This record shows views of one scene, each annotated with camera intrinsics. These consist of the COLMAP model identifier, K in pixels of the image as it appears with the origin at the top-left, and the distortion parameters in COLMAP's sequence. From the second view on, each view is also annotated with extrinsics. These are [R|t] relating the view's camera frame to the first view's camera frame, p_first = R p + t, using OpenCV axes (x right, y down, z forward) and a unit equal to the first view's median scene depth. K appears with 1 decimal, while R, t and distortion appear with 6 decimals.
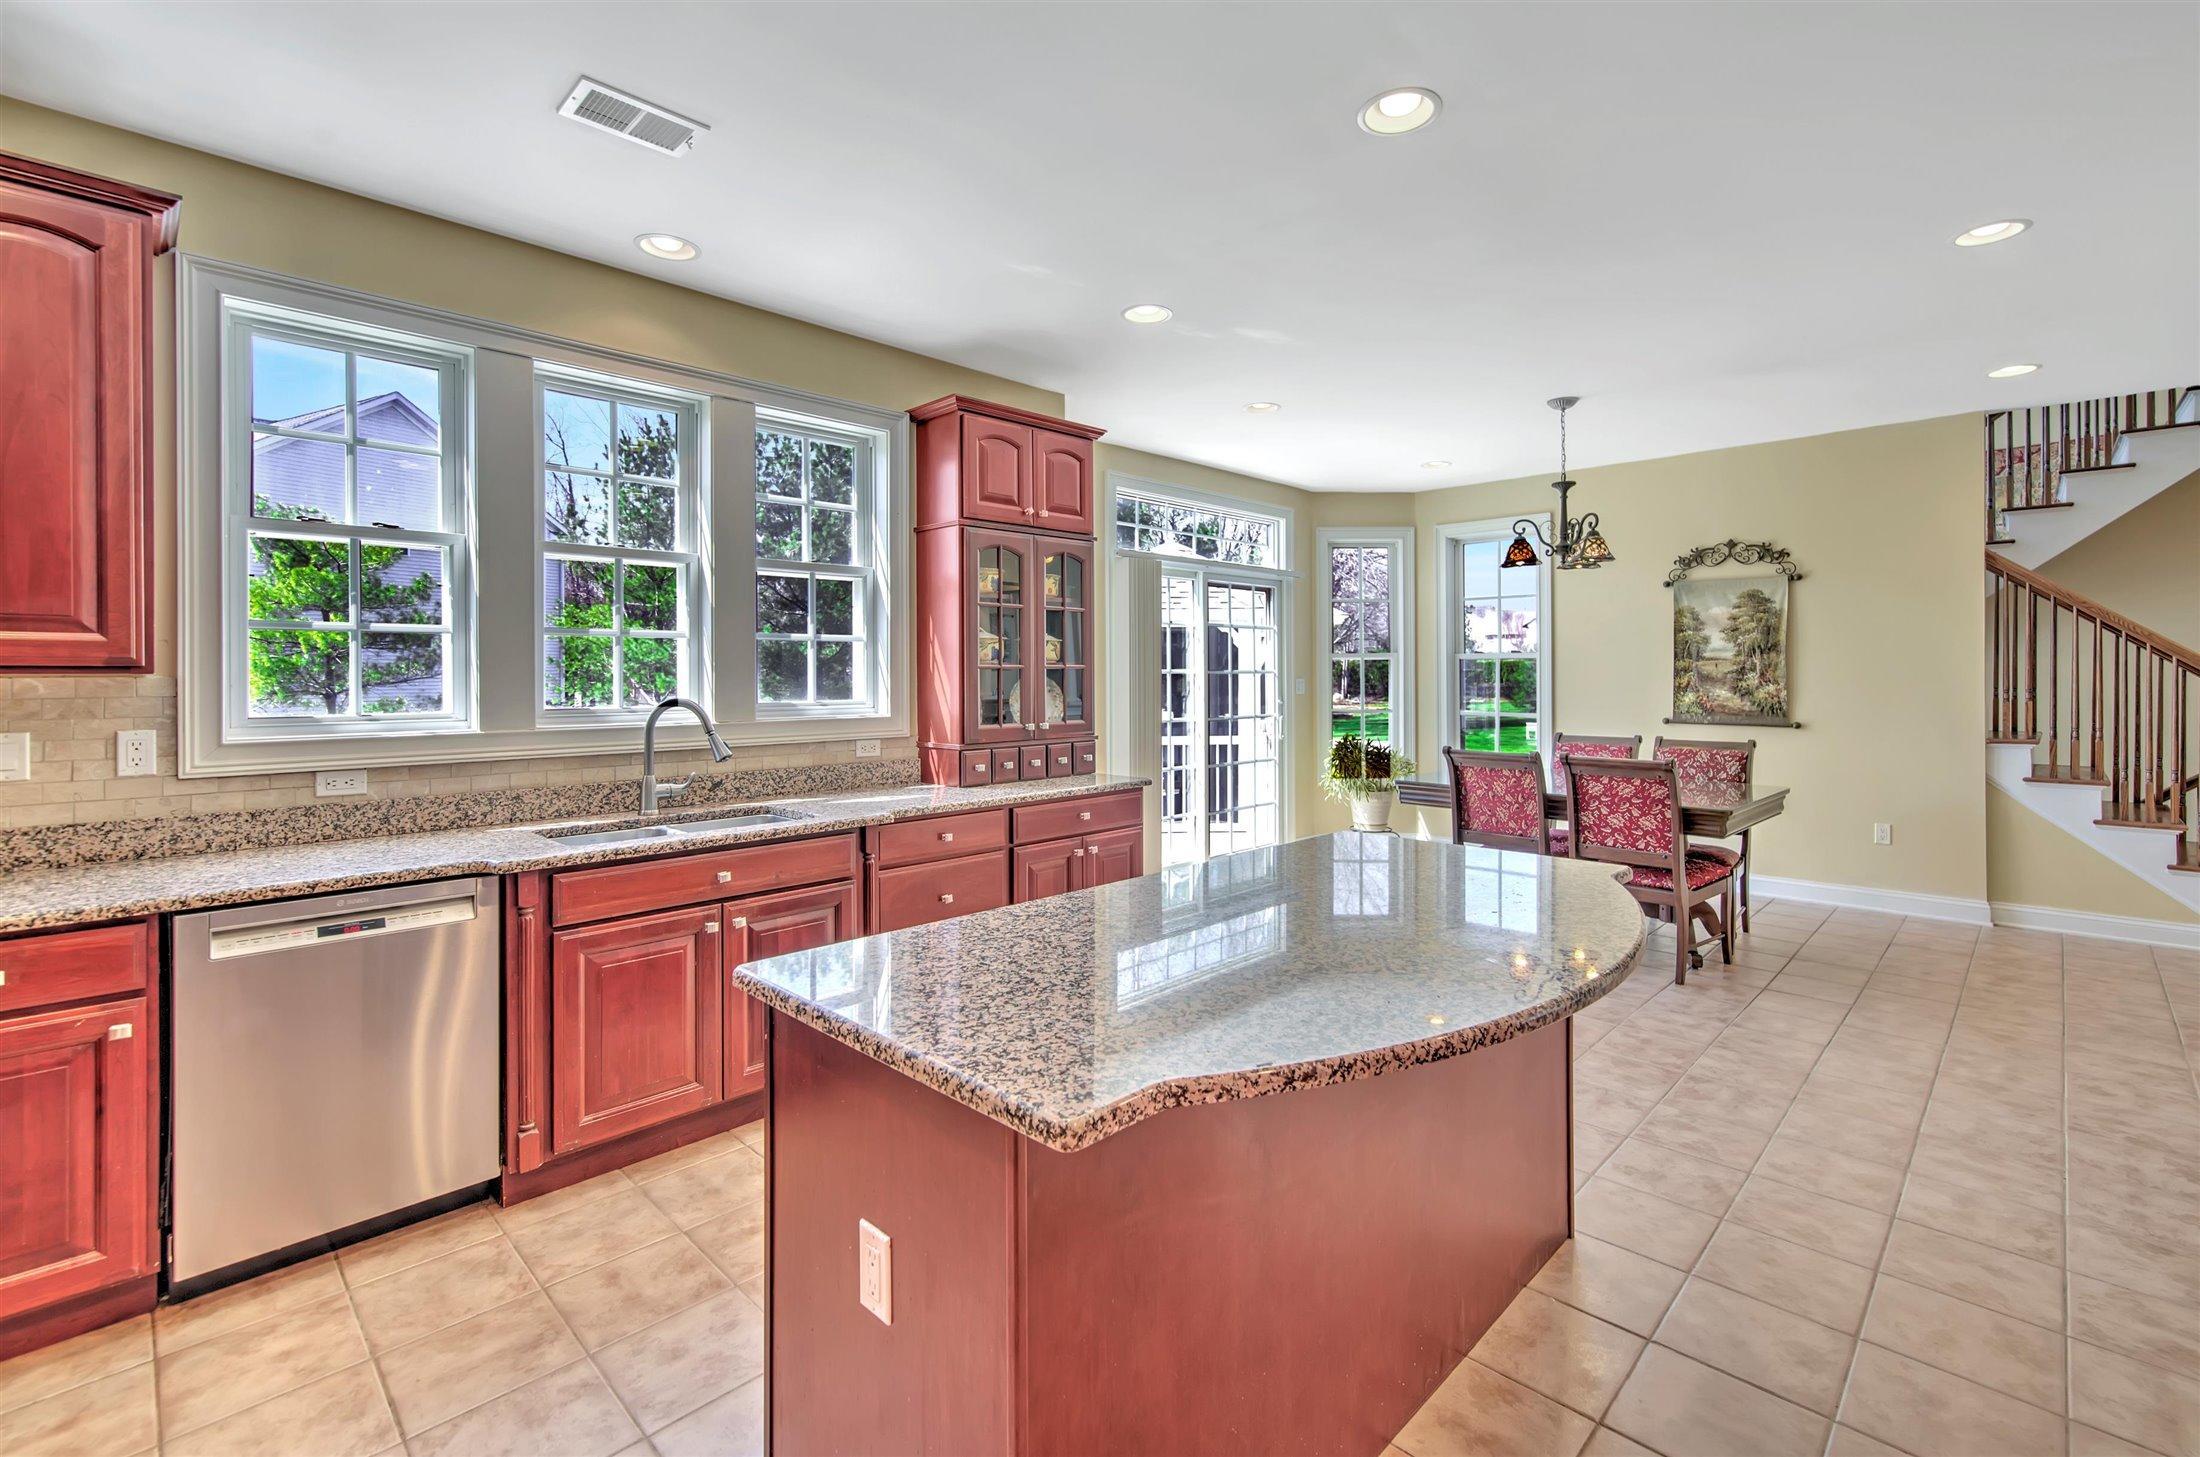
lens RADIAL K [[968.1, 0, 1115.3], [0, 968.1, 679.3], [0, 0, 1]] dist [-0.002269, 0.002379]
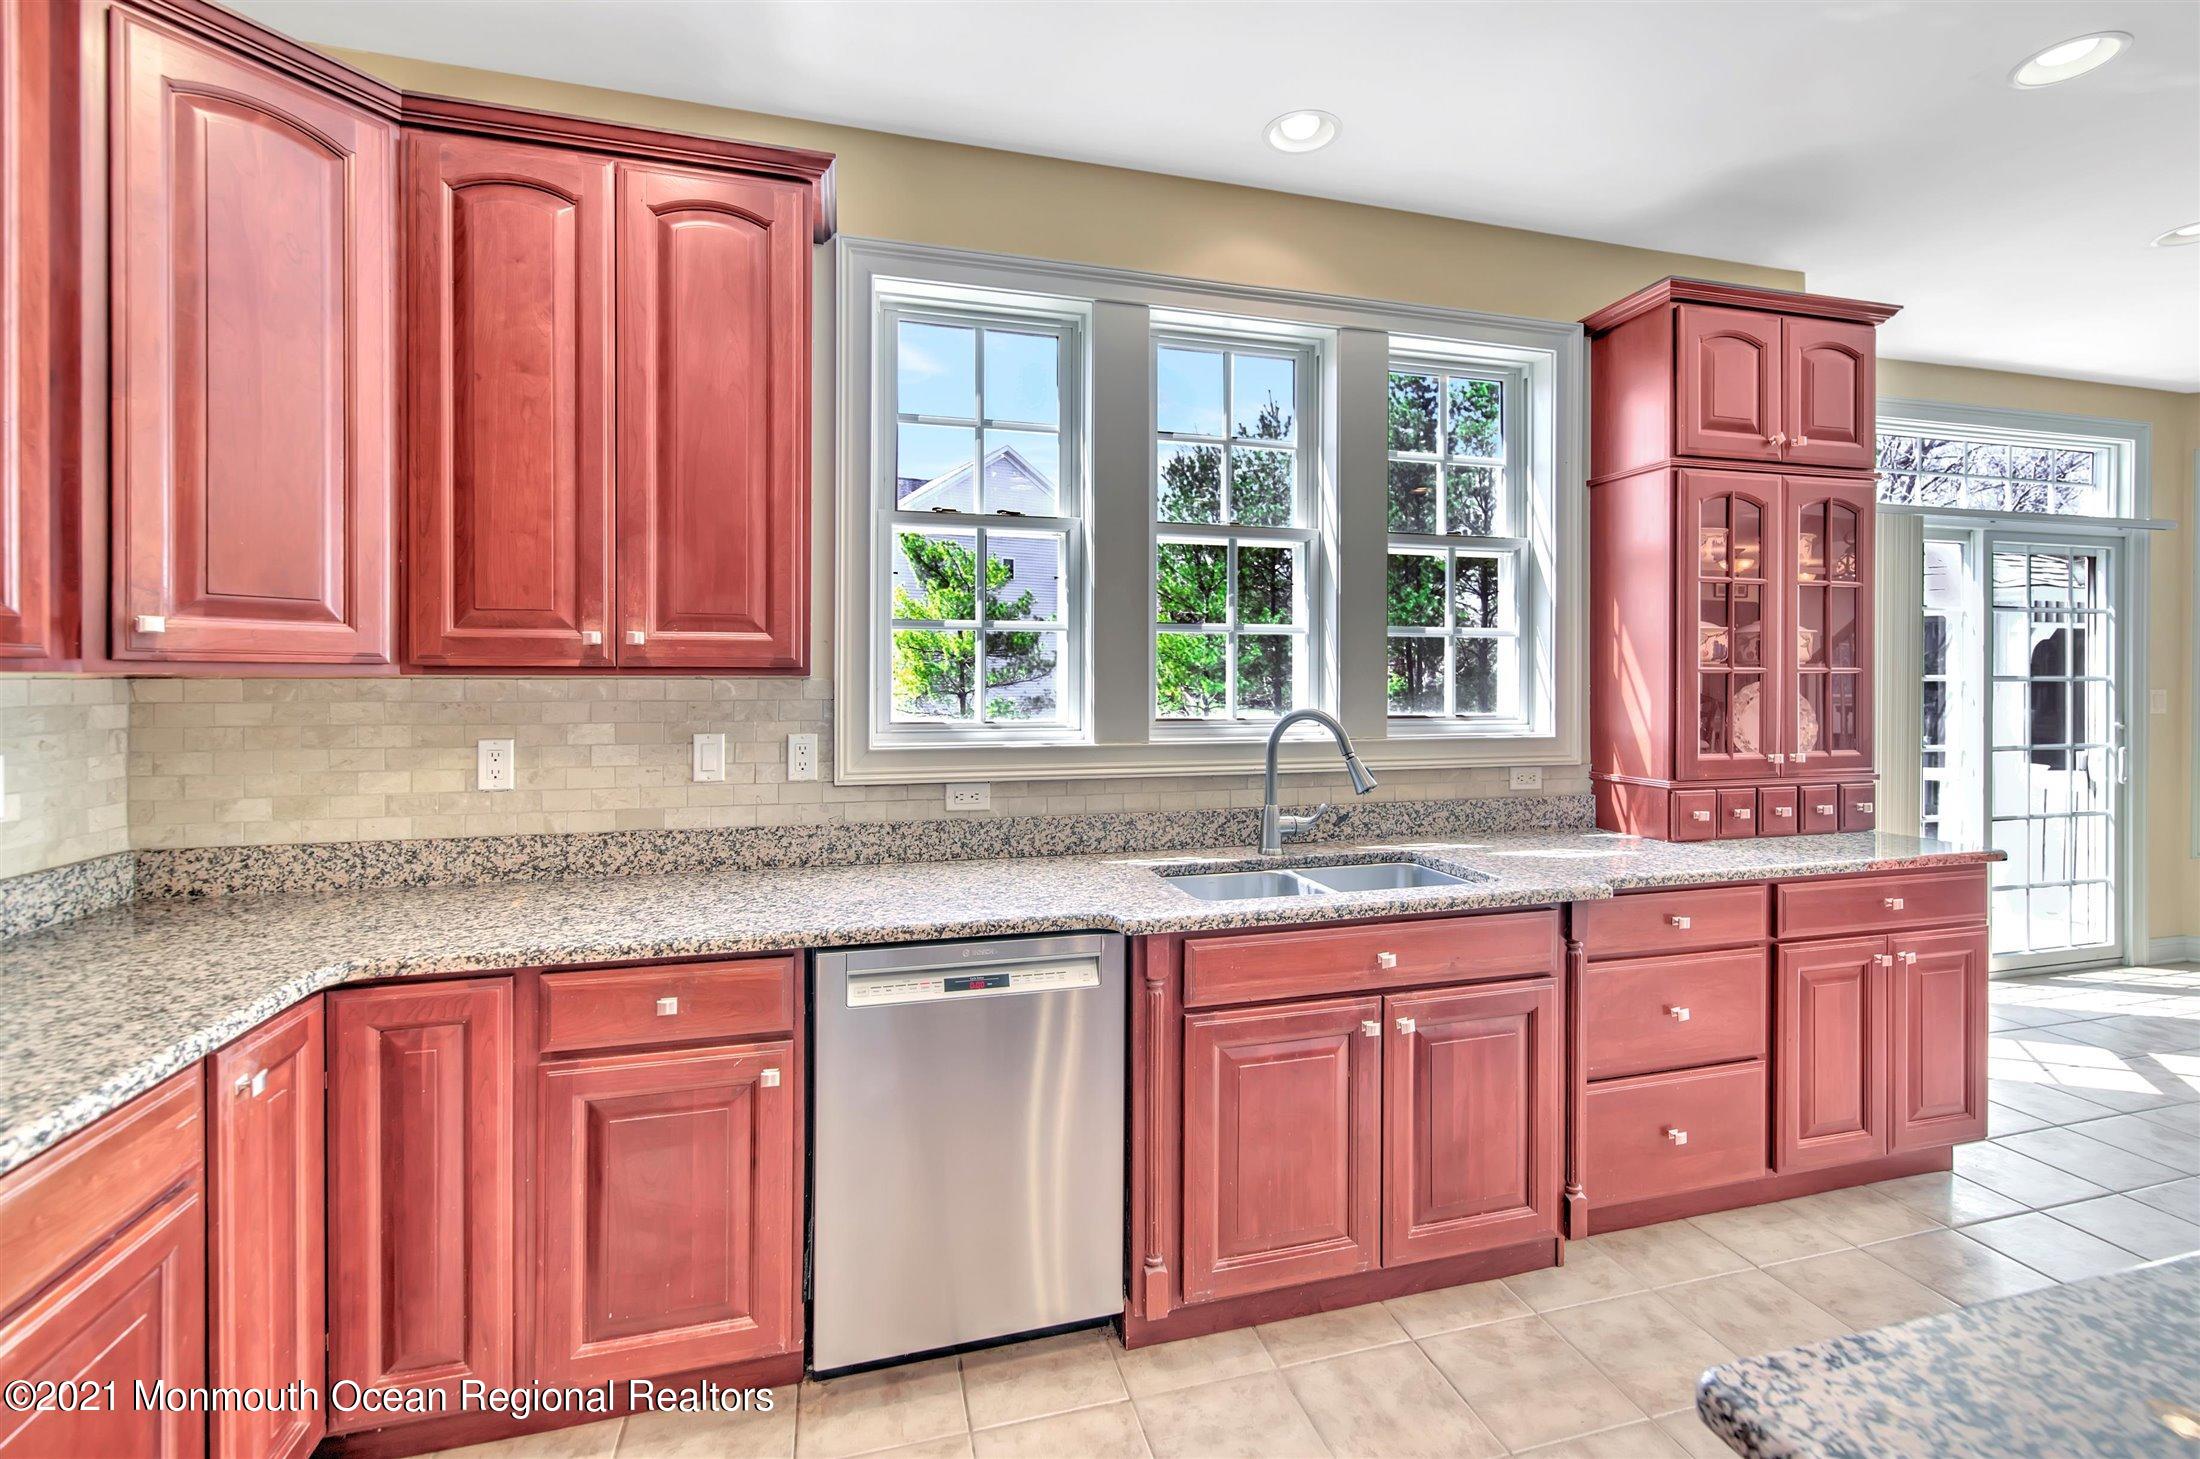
lens RADIAL K [[968.1, 0, 1114.3], [0, 968.1, 681.4], [0, 0, 1]] dist [-0.002269, 0.002379]
pose [[0.865113, 0.004780, -0.501554, -0.193491], [-0.006842, 0.999974, -0.002270, -0.000017], [0.501530, 0.005396, 0.865123, 0.241712]]
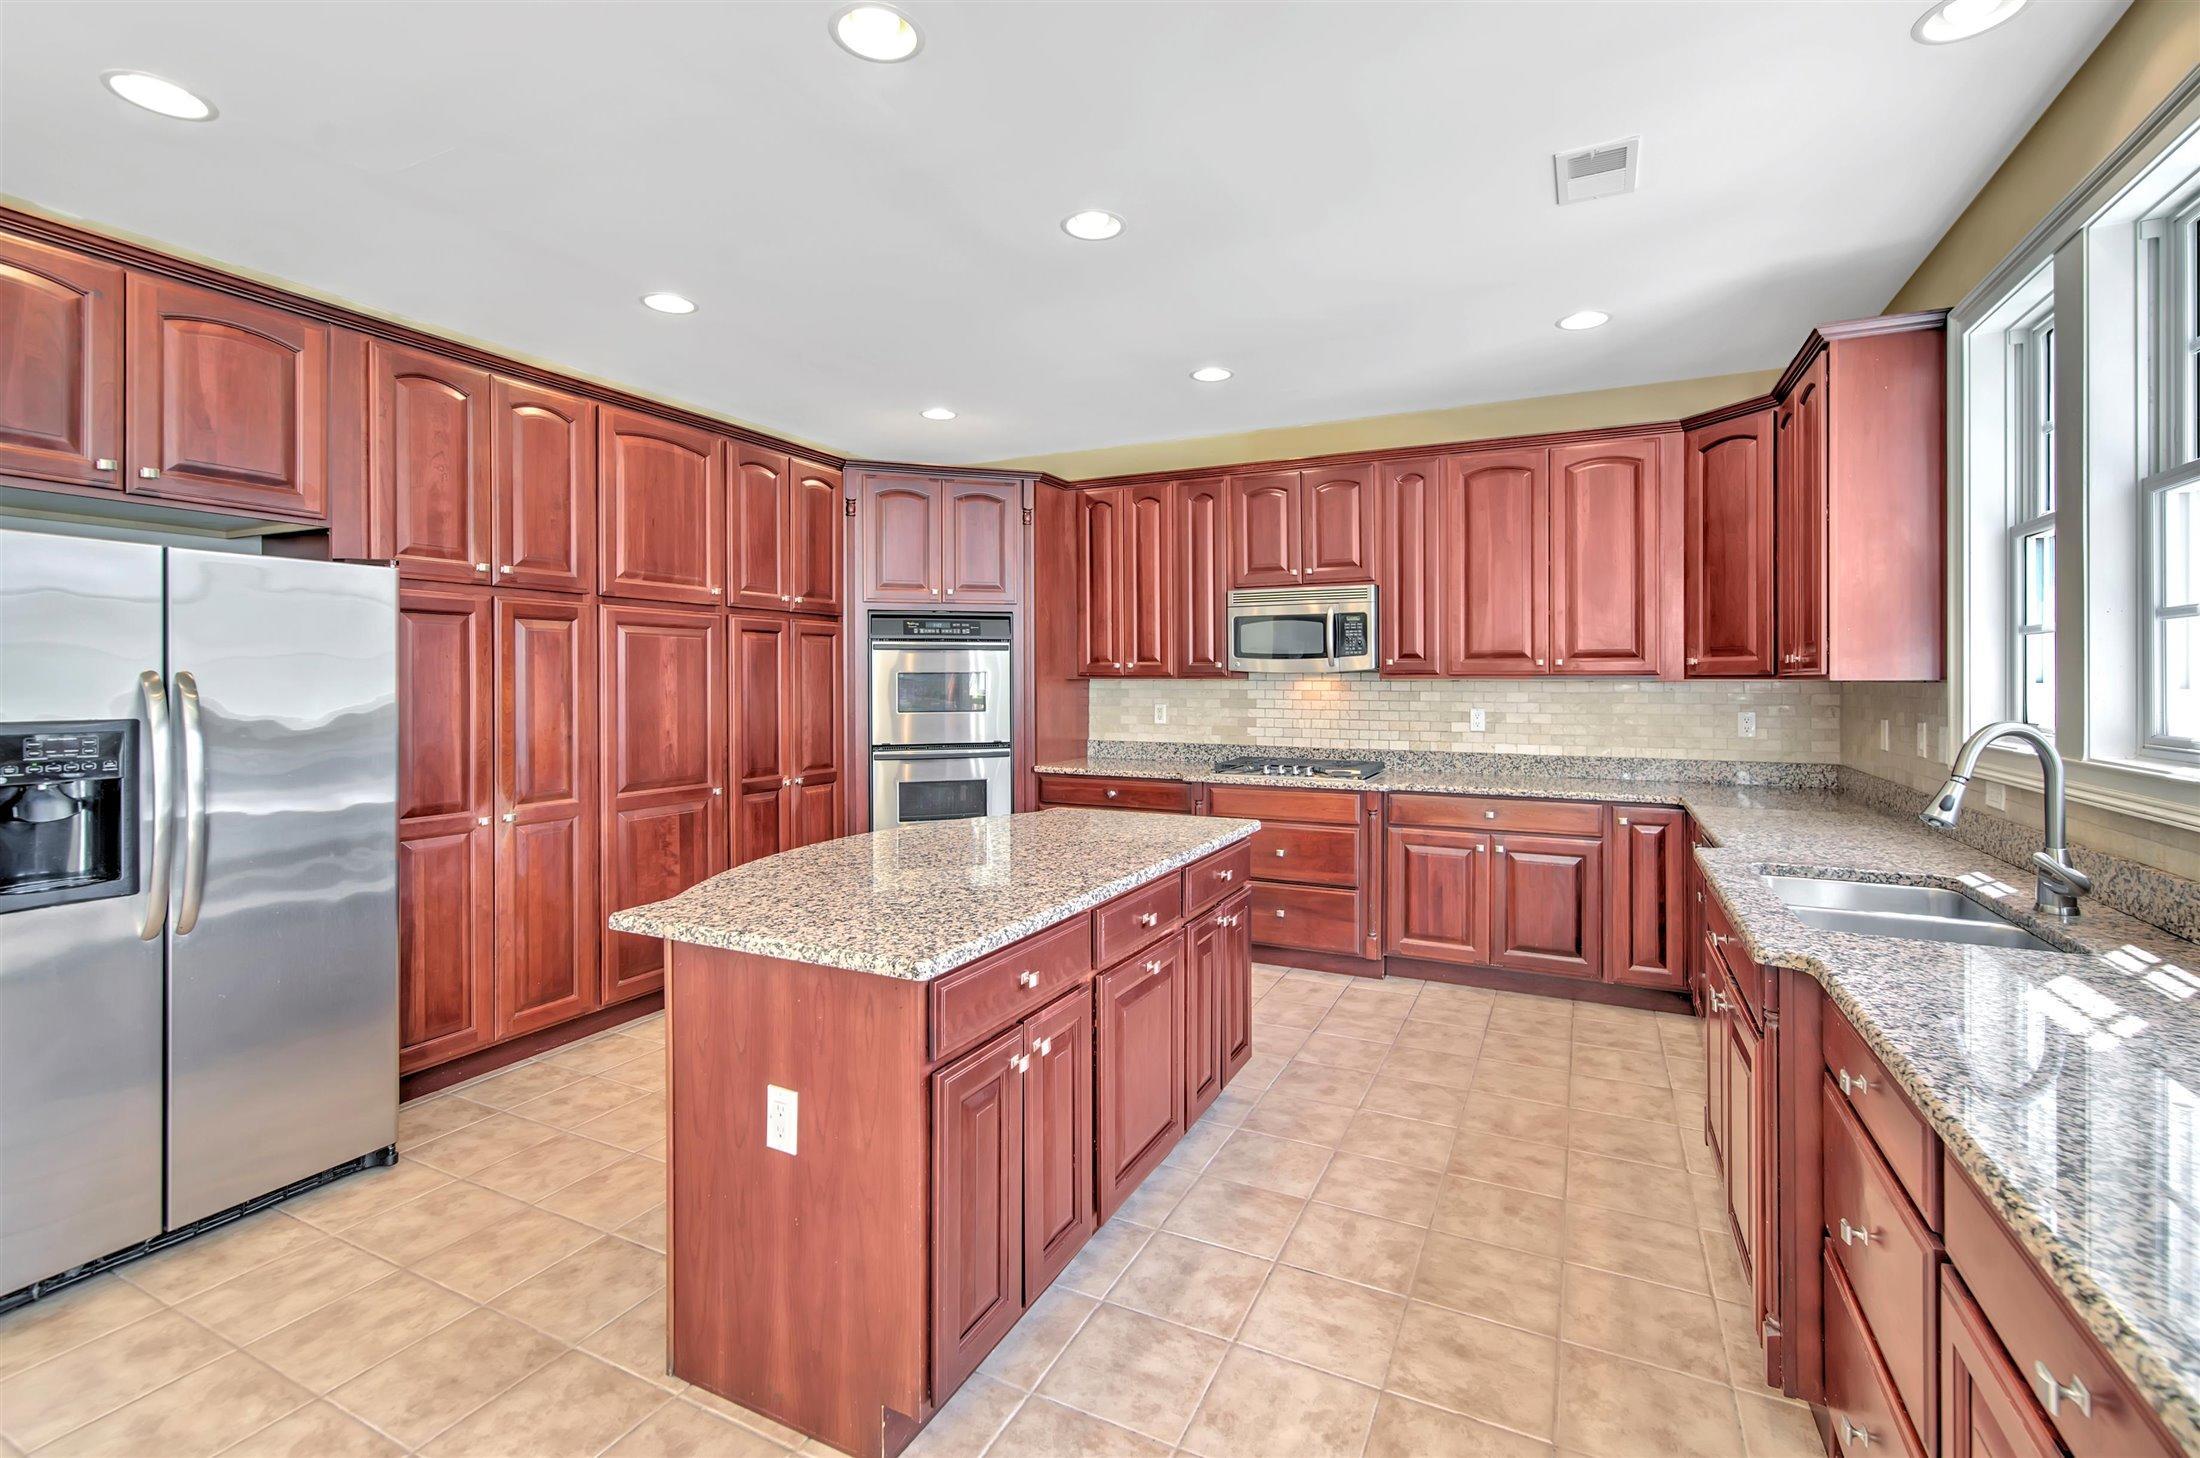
lens RADIAL K [[968.1, 0, 1119.5], [0, 968.1, 682.0], [0, 0, 1]] dist [-0.002269, 0.002379]
pose [[-0.949057, 0.004063, -0.315080, 0.271078], [0.000818, 0.999945, 0.010430, -0.012919], [0.315105, 0.009641, -0.949008, 1.400845]]
